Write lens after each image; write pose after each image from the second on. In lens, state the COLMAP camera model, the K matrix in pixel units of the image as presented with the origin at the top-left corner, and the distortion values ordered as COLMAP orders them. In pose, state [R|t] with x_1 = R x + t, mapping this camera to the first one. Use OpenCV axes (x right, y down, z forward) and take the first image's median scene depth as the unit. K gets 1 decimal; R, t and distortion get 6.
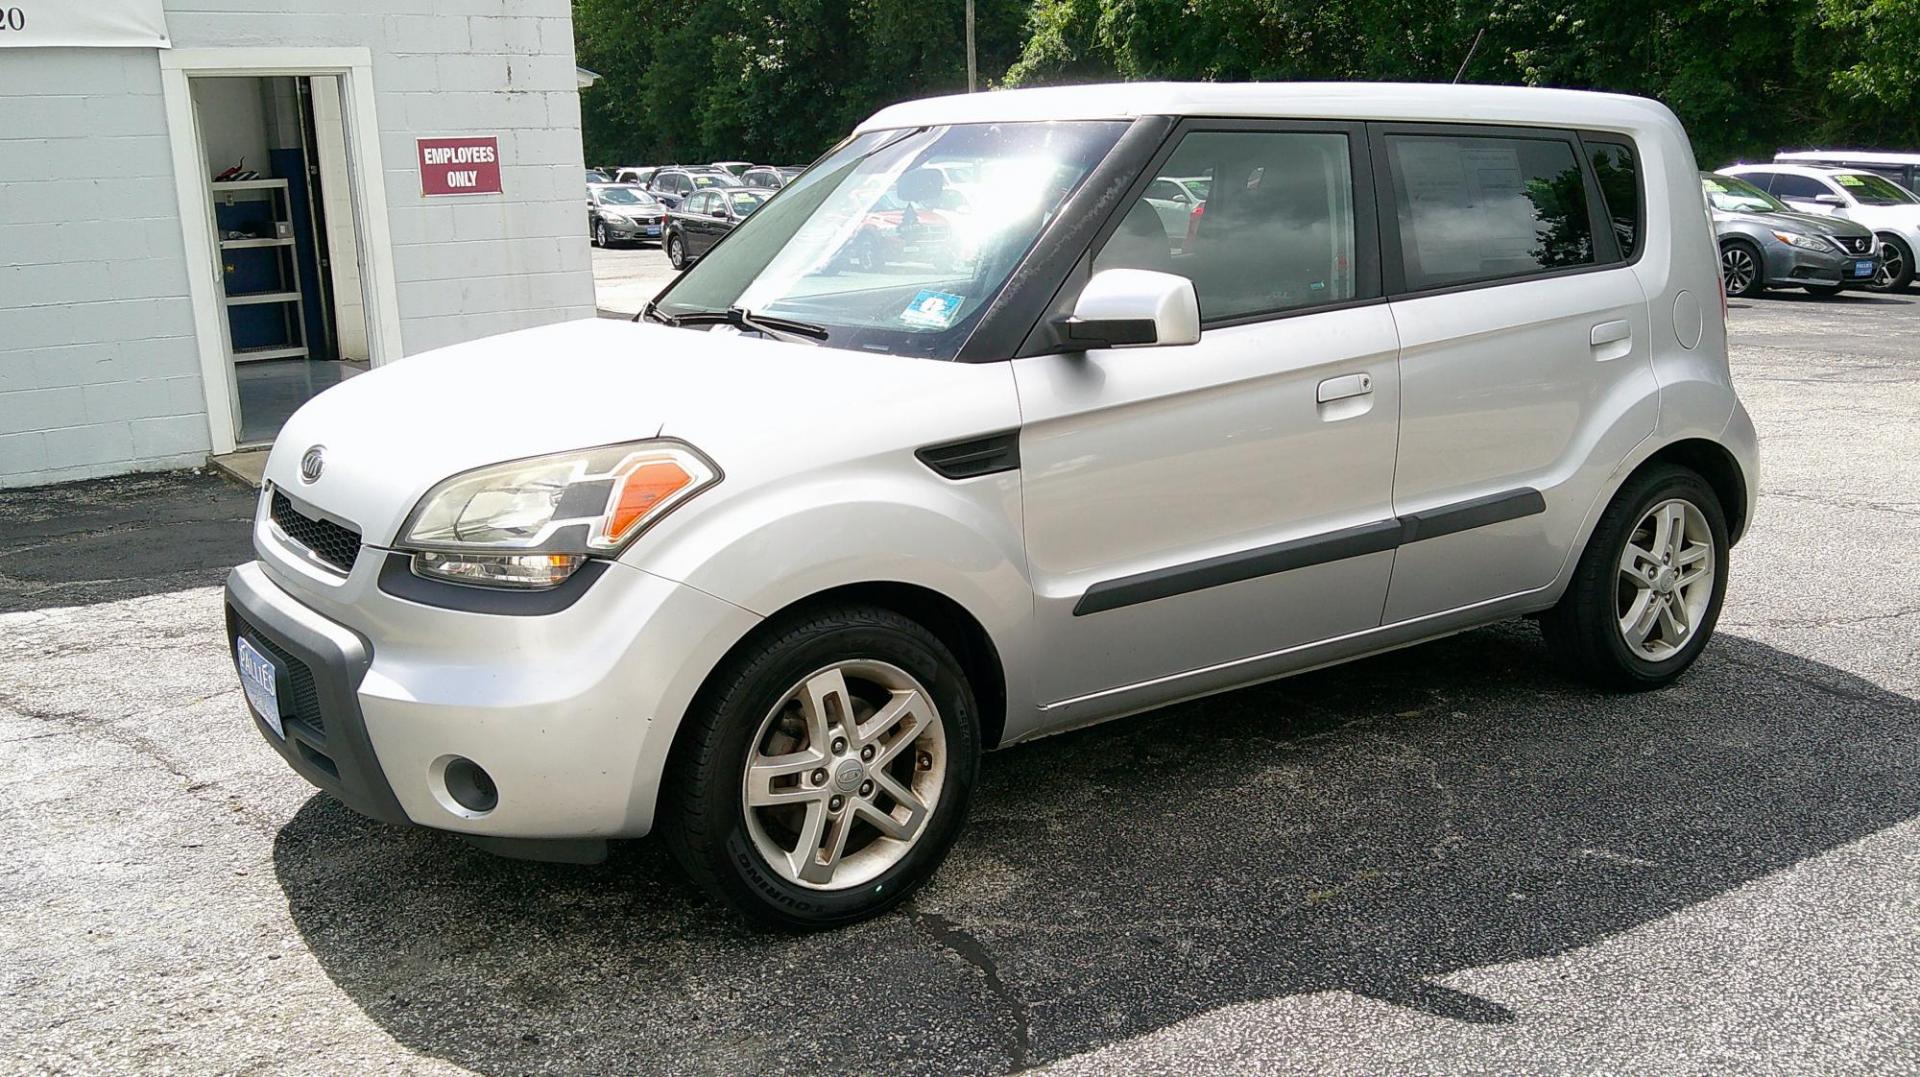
lens RADIAL K [[1710.8, 0, 935.5], [0, 1710.8, 531.2], [0, 0, 1]] dist [0.100602, -0.258446]
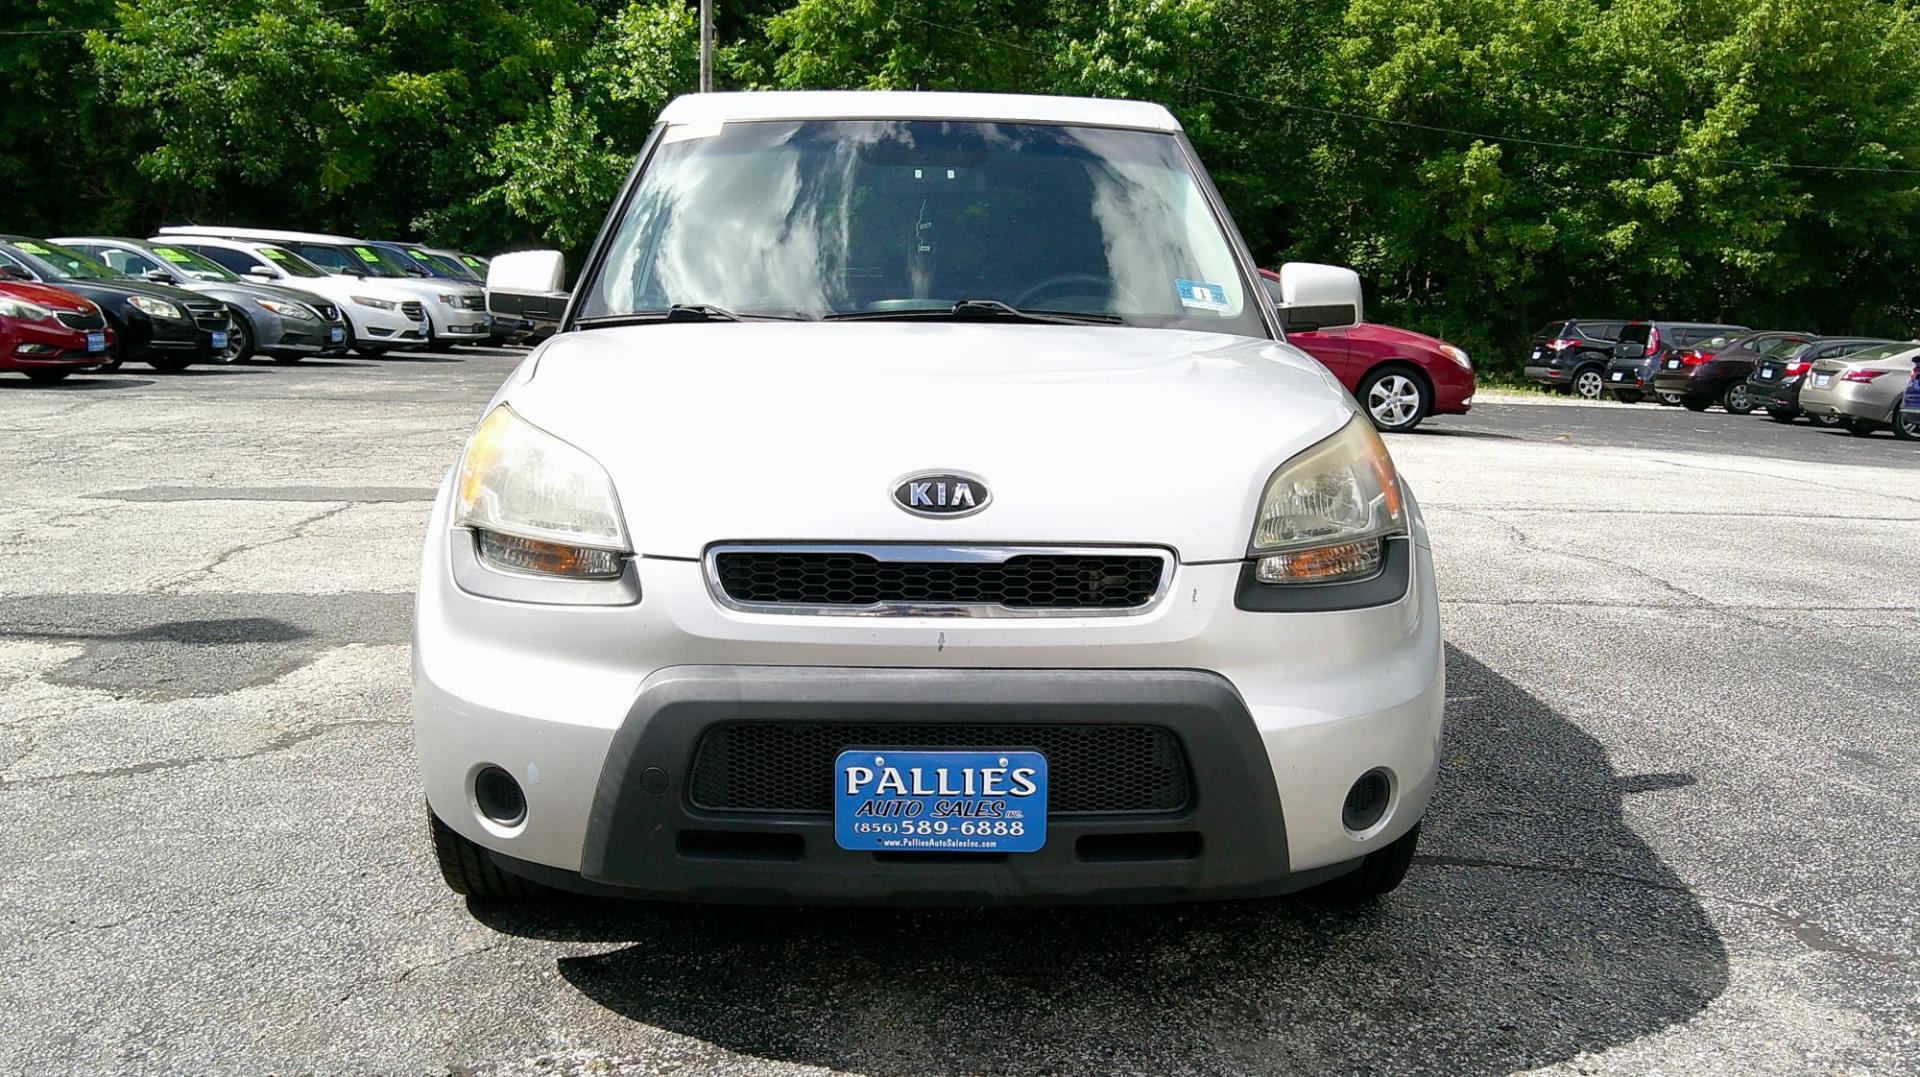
lens RADIAL K [[1767.4, 0, 879.8], [0, 1767.4, 504.8], [0, 0, 1]] dist [-0.048992, -0.007769]
pose [[0.541590, -0.090618, 0.835744, -0.879934], [0.146651, 0.989113, 0.012214, -0.041283], [-0.827752, 0.115948, 0.548983, 0.521753]]
